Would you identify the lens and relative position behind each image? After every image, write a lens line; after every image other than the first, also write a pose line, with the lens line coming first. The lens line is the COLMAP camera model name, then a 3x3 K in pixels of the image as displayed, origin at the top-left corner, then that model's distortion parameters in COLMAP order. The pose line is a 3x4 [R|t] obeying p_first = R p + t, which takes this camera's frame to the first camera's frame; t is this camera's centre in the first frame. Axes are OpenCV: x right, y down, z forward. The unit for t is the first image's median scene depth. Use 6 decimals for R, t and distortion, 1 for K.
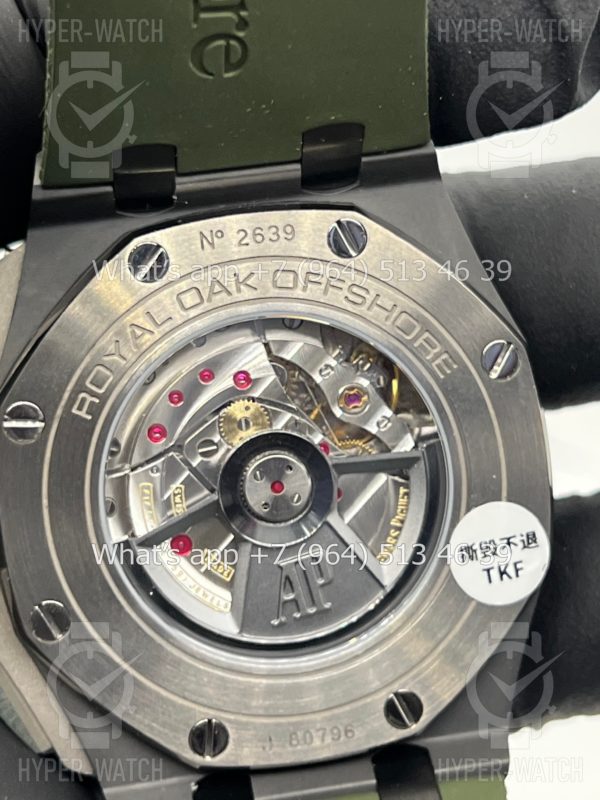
lens RADIAL K [[1896.4, 0, 300.0], [0, 1896.4, 400.0], [0, 0, 1]] dist [0.258487, 0.525701]
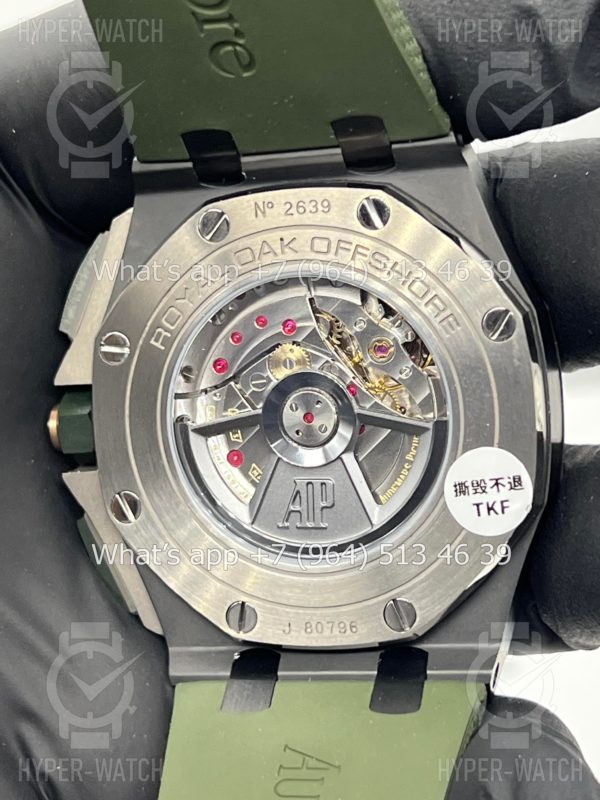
lens RADIAL K [[1896.4, 0, 300.0], [0, 1896.4, 400.0], [0, 0, 1]] dist [0.258487, 0.525701]
pose [[0.921765, 0.079562, -0.379499, 0.438545], [-0.076153, 0.996807, 0.024014, 0.006151], [0.380198, 0.006765, 0.924880, -0.113395]]
